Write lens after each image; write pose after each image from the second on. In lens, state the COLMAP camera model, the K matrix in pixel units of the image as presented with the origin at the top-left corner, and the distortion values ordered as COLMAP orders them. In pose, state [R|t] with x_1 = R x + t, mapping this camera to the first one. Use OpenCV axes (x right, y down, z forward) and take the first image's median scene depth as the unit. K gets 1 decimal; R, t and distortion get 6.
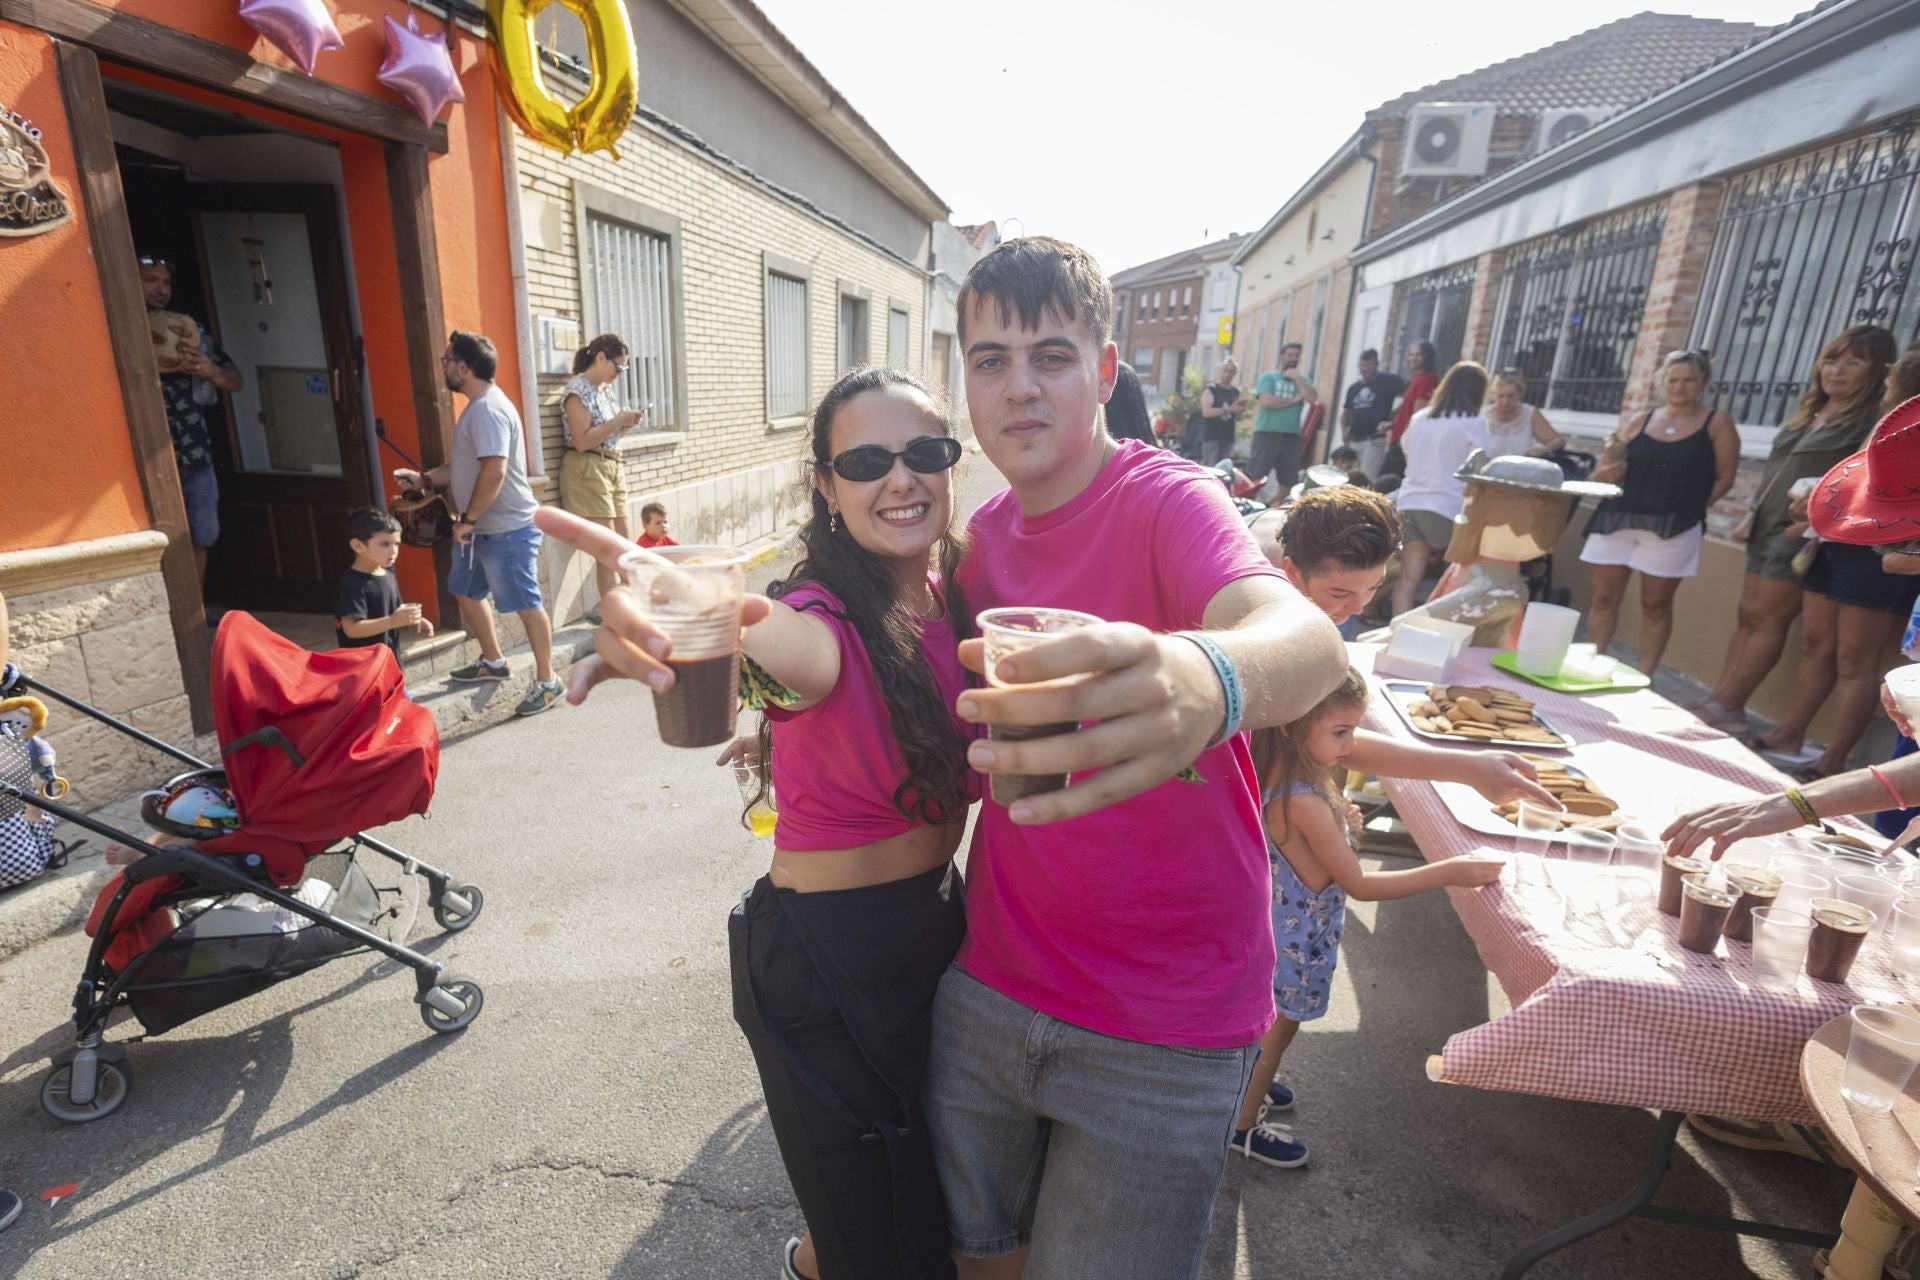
lens RADIAL K [[956.1, 0, 899.2], [0, 956.1, 677.5], [0, 0, 1]] dist [0.000791, 0.000632]
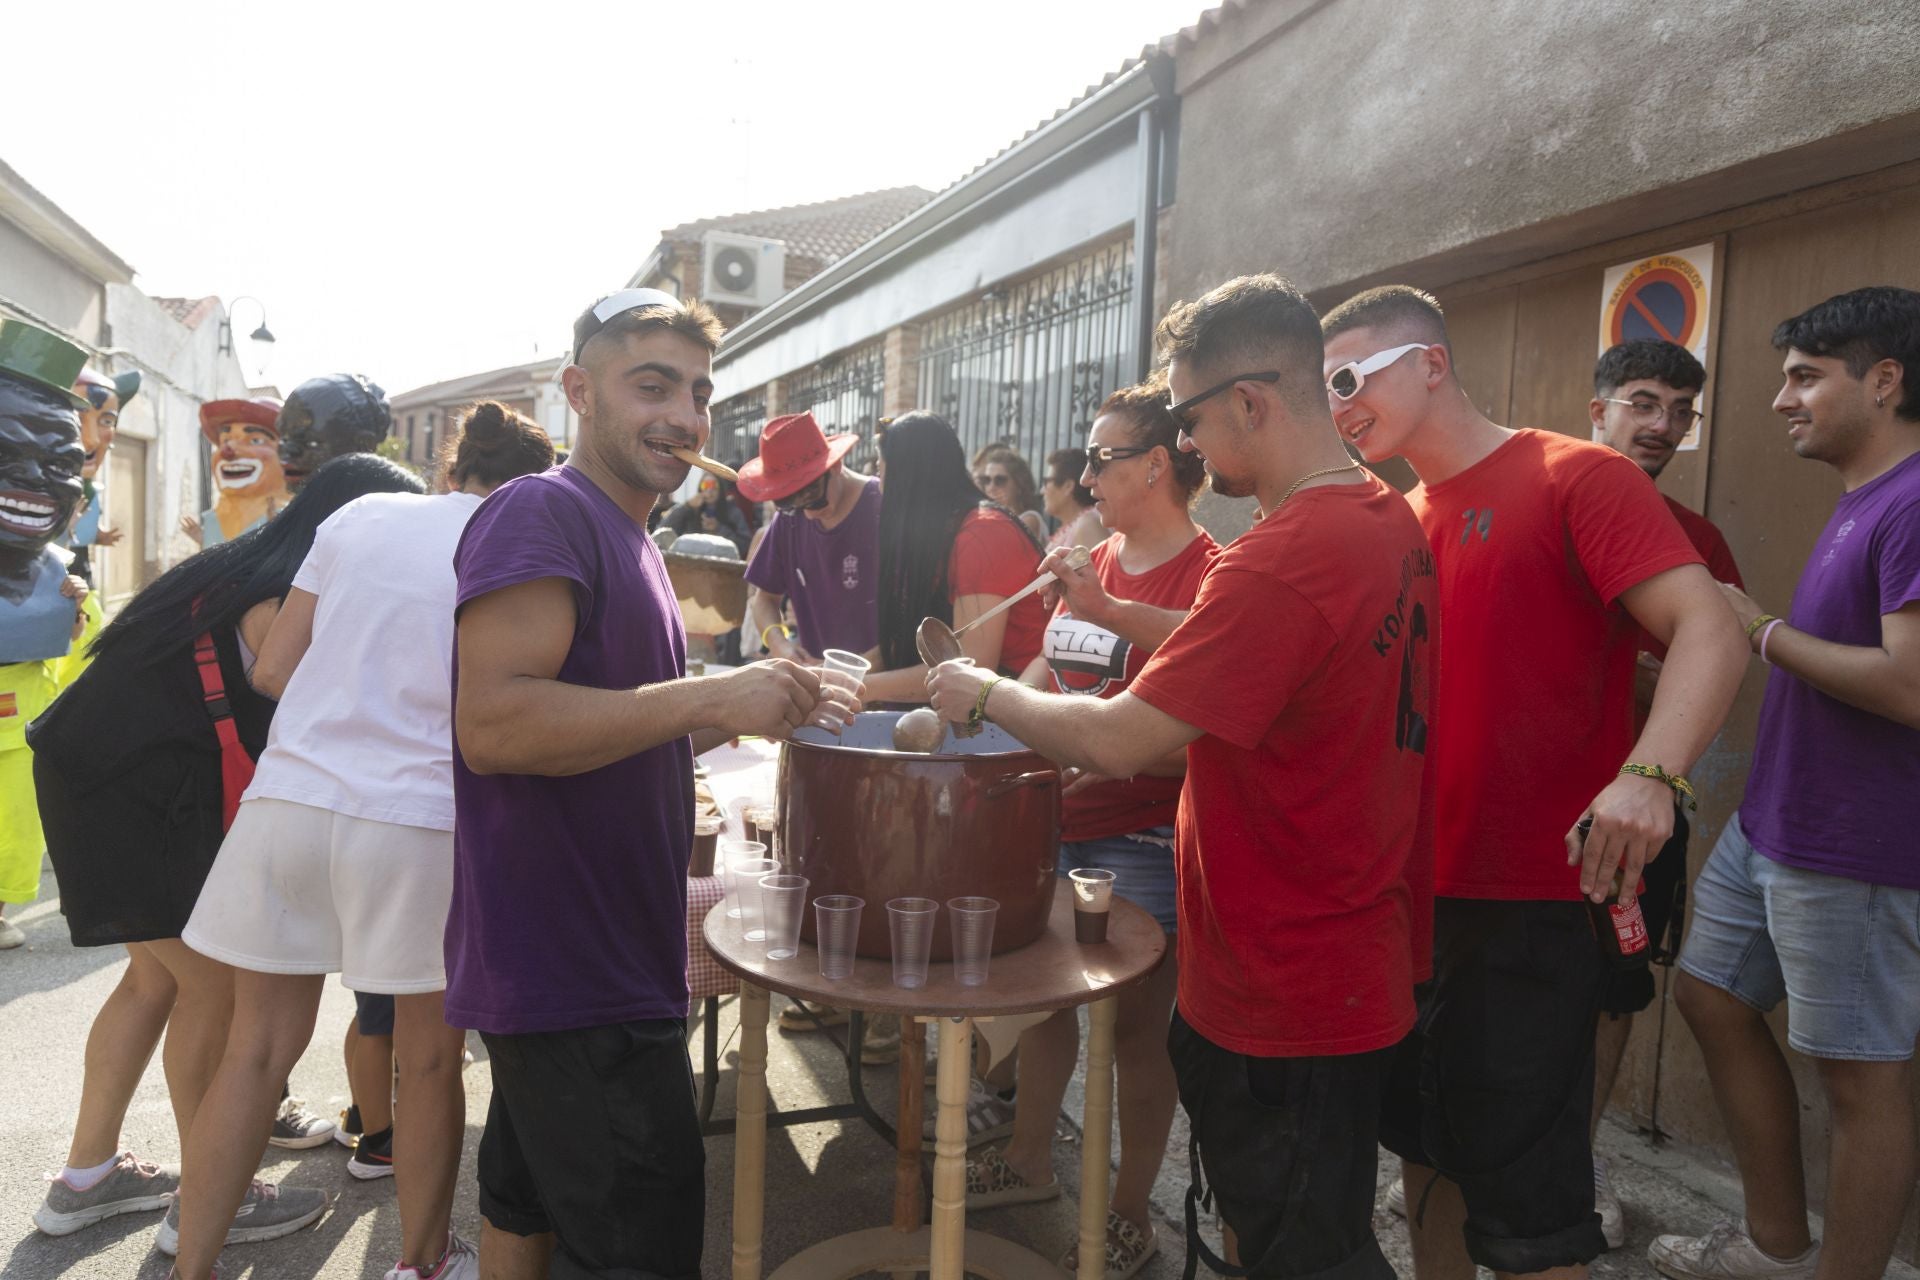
lens RADIAL K [[1286.7, 0, 960.0], [0, 1286.7, 640.0], [0, 0, 1]] dist [0.000458, 0.001090]
pose [[0.829341, -0.023273, 0.558259, 0.029685], [0.142492, 0.974905, -0.171042, 0.044101], [-0.540269, 0.221399, 0.811845, -0.071053]]
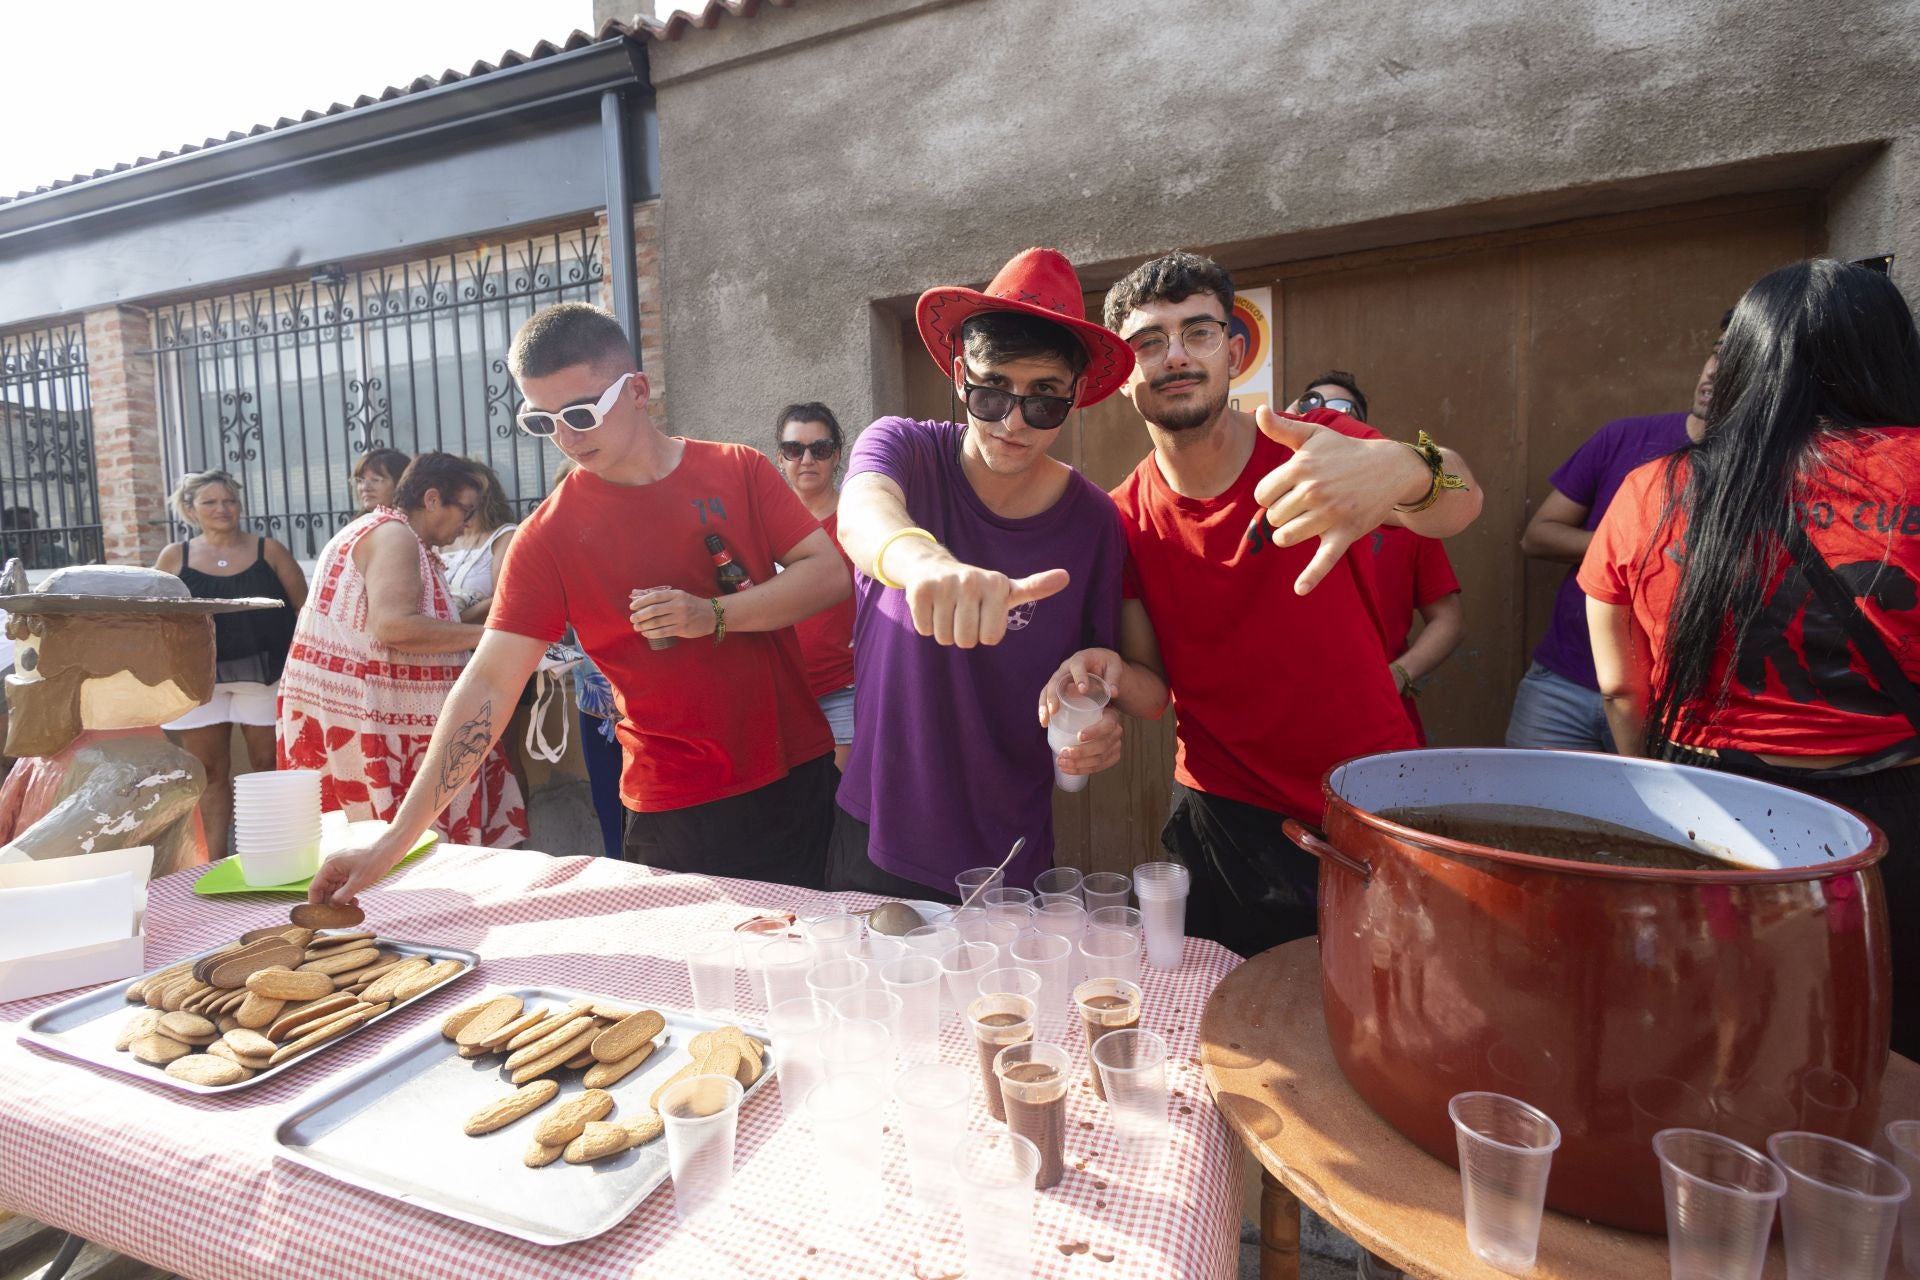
lens RADIAL K [[900.9, 0, 944.5], [0, 900.9, 615.1], [0, 0, 1]] dist [0.007813, -0.000358]
pose [[0.132898, -0.081780, 0.987750, 0.041427], [0.331057, 0.943015, 0.033534, -0.011712], [-0.934205, 0.322545, 0.152398, 0.119004]]
